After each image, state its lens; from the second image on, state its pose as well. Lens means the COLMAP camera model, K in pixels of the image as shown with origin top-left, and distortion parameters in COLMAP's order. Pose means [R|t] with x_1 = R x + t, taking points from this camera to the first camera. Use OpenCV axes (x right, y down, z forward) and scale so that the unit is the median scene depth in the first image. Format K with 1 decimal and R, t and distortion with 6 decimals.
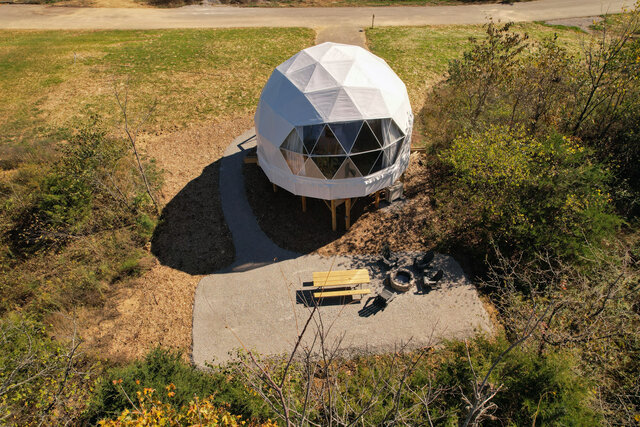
lens RADIAL K [[404.8, 0, 320.3], [0, 404.8, 215.4], [0, 0, 1]] dist [-0.033478, -0.000954]
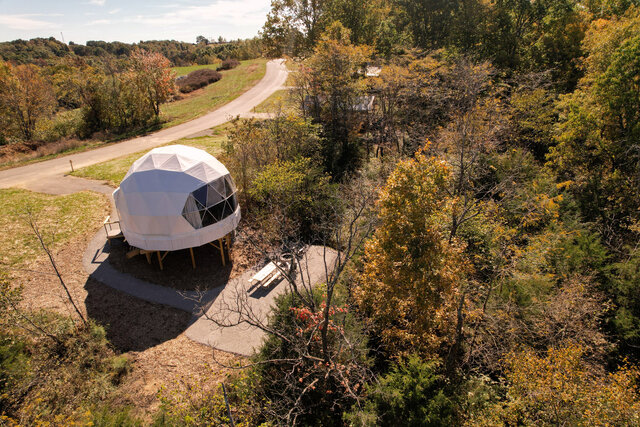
lens RADIAL K [[404.8, 0, 319.9], [0, 404.8, 213.5], [0, 0, 1]] dist [-0.033478, -0.000954]
pose [[0.511002, -0.331314, 0.793163, -0.854245], [0.583817, 0.811025, -0.037354, 0.138817], [-0.630899, 0.482151, 0.607862, -0.106198]]
